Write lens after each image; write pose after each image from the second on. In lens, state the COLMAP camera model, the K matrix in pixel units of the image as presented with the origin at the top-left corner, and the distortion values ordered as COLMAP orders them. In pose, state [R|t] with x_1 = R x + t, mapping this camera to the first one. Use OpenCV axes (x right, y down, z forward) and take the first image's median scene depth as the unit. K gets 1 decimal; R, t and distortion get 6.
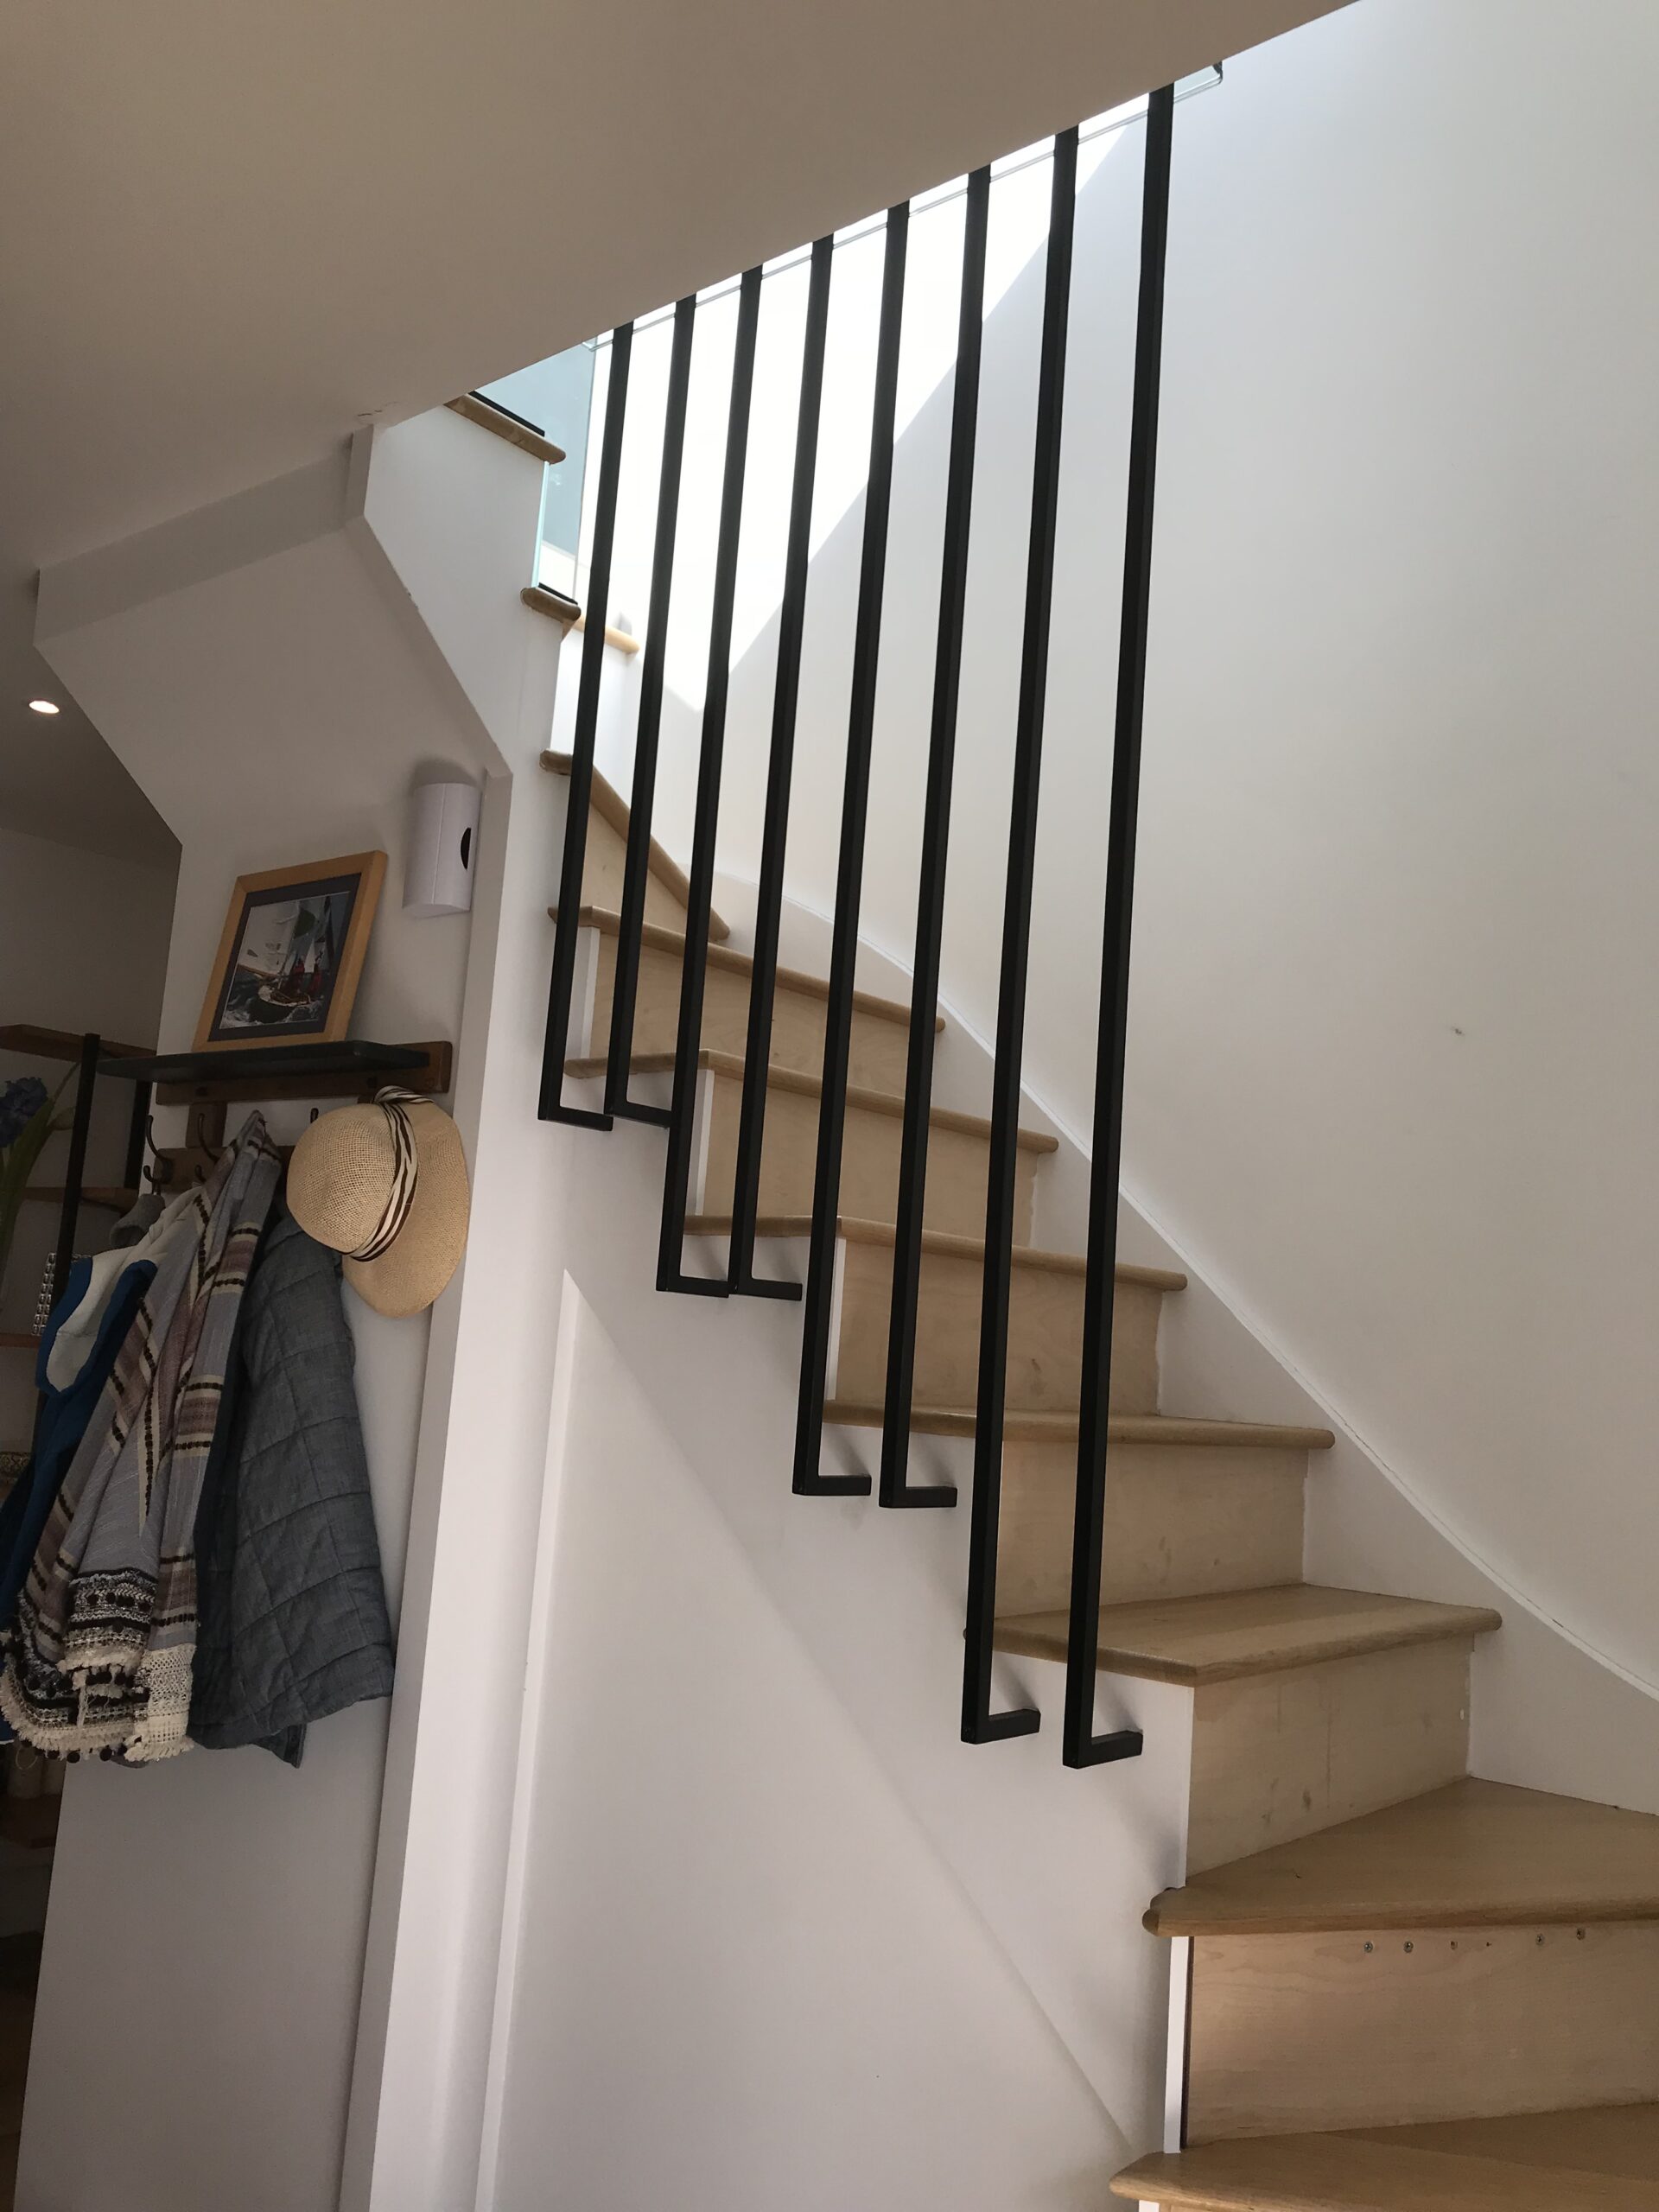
lens RADIAL K [[1805.2, 0, 823.2], [0, 1805.2, 1133.9], [0, 0, 1]] dist [0.355577, 0.000155]
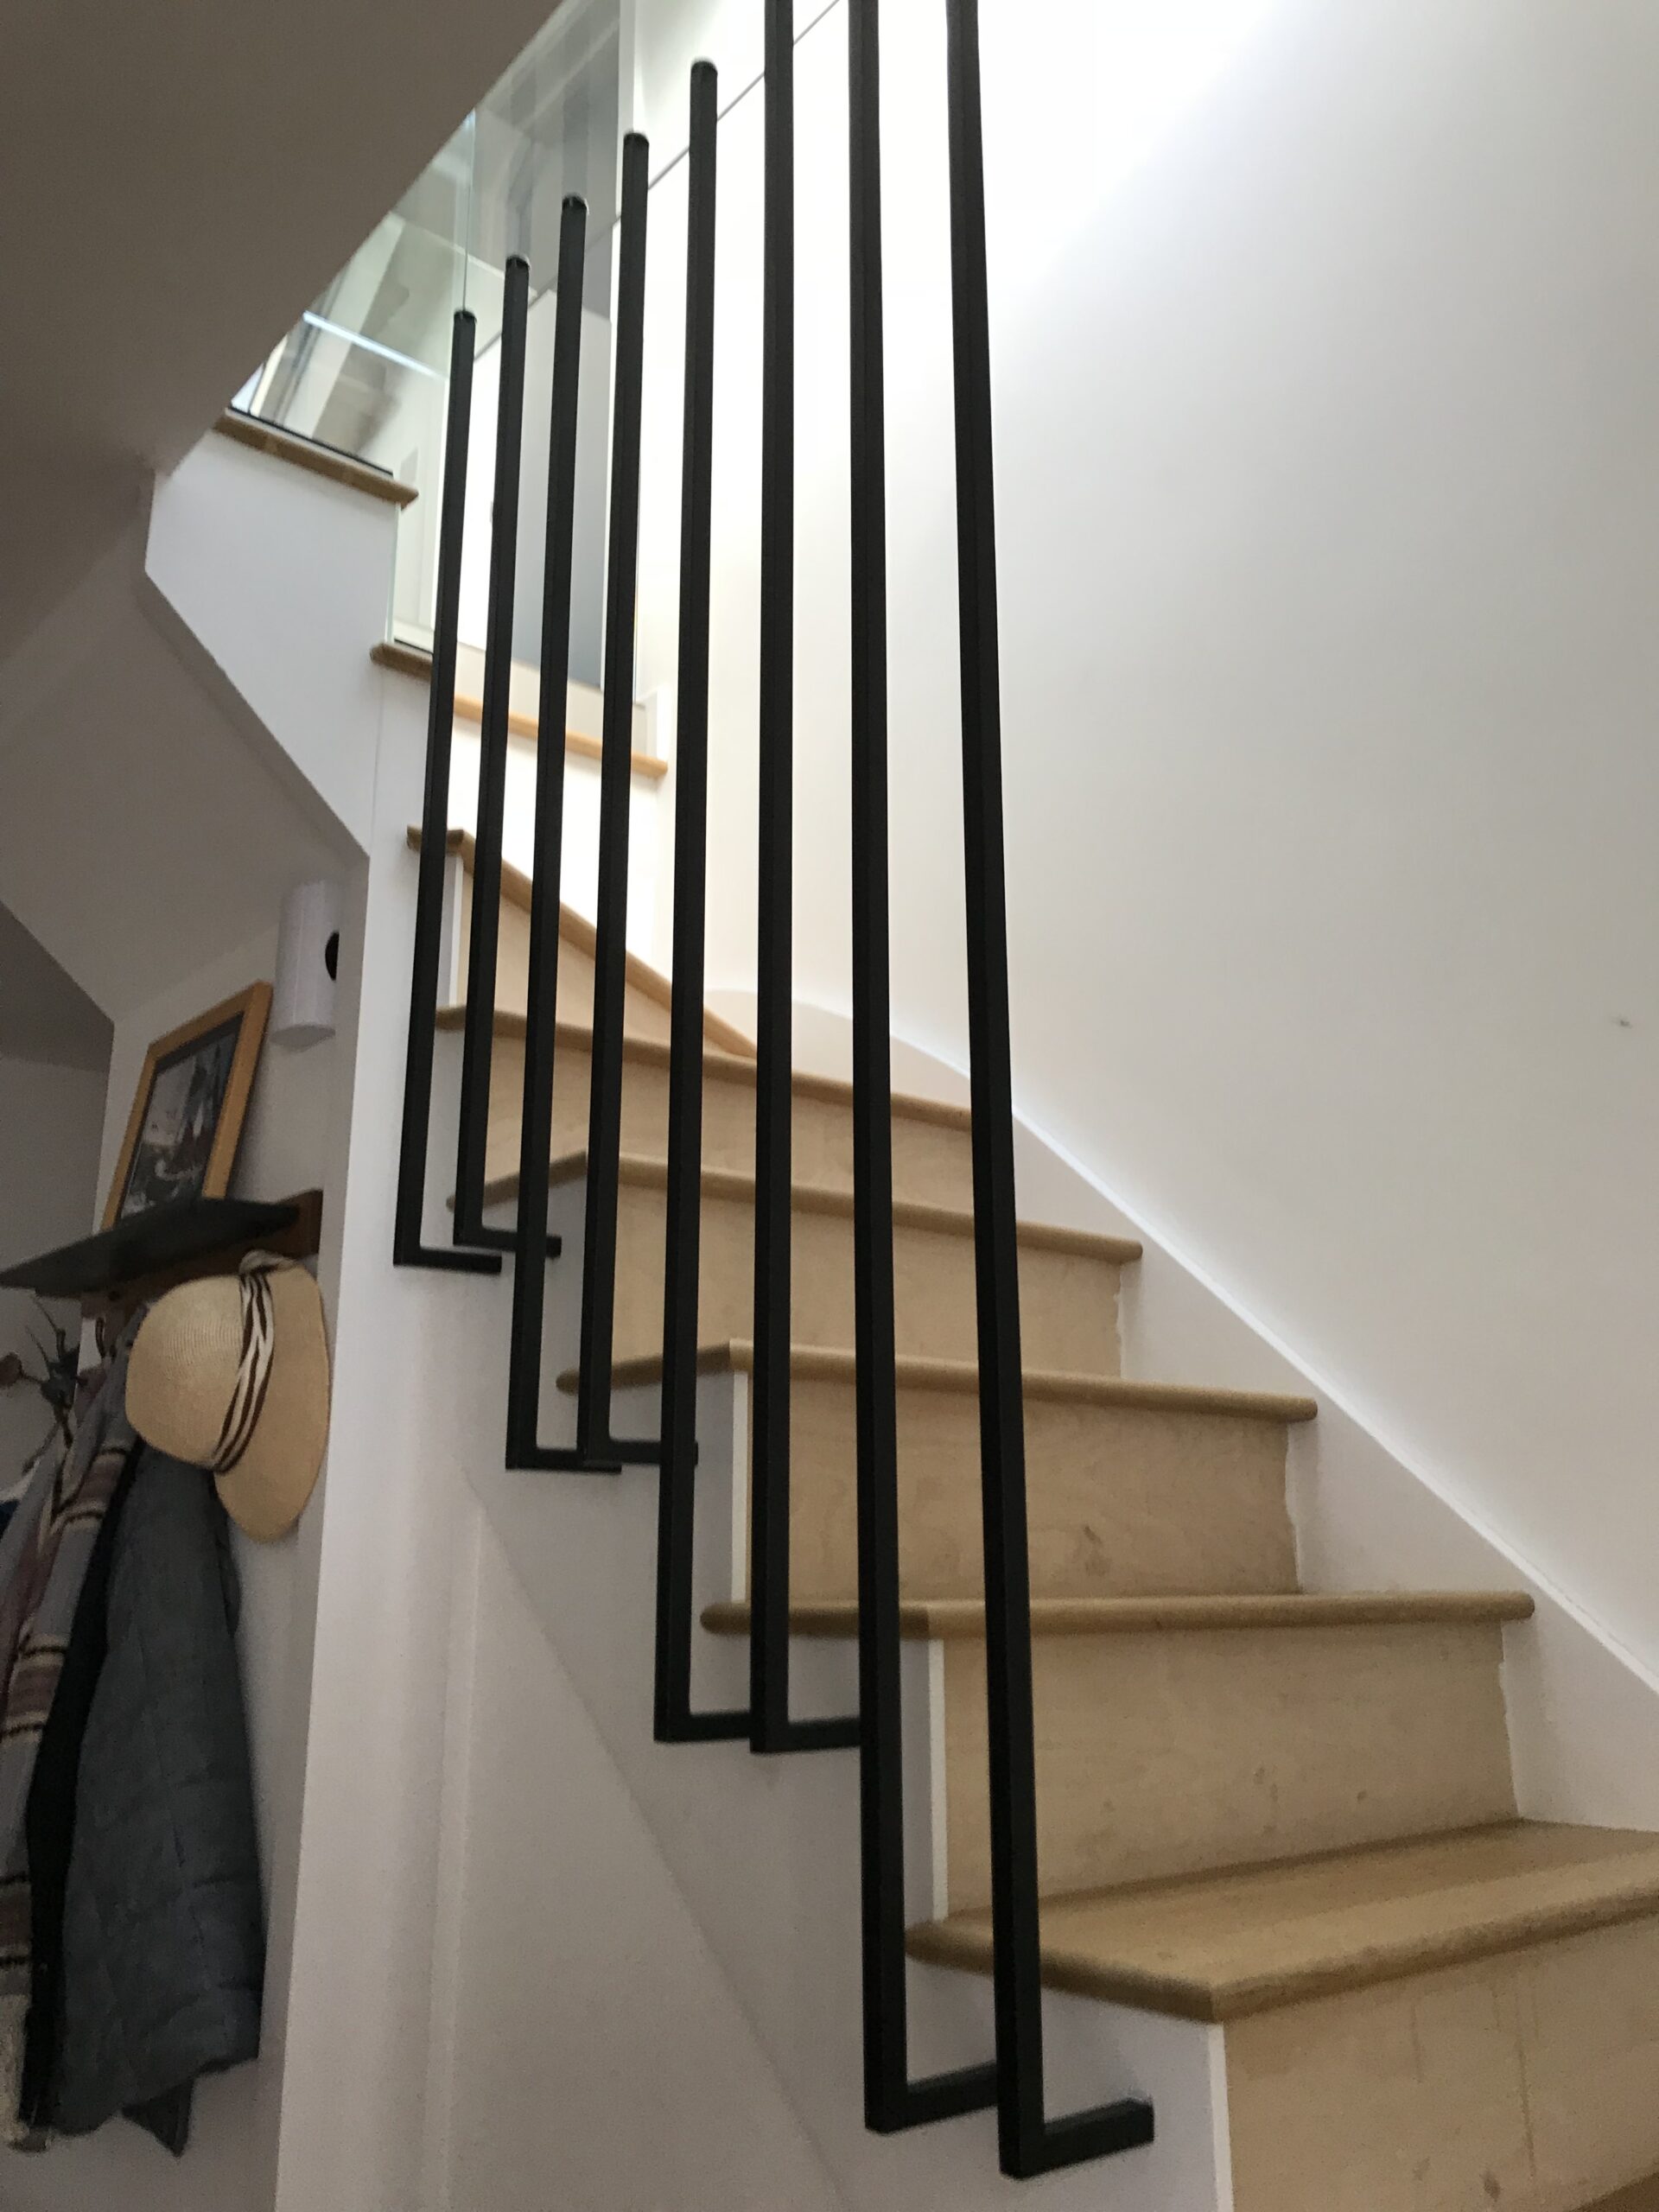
lens RADIAL K [[1824.8, 0, 843.9], [0, 1824.8, 1159.2], [0, 0, 1]] dist [0.069920, 0.252821]
pose [[0.981235, -0.116102, -0.153941, 0.148028], [0.098902, 0.988423, -0.115059, 0.052361], [0.165517, 0.097675, 0.981358, 0.247601]]
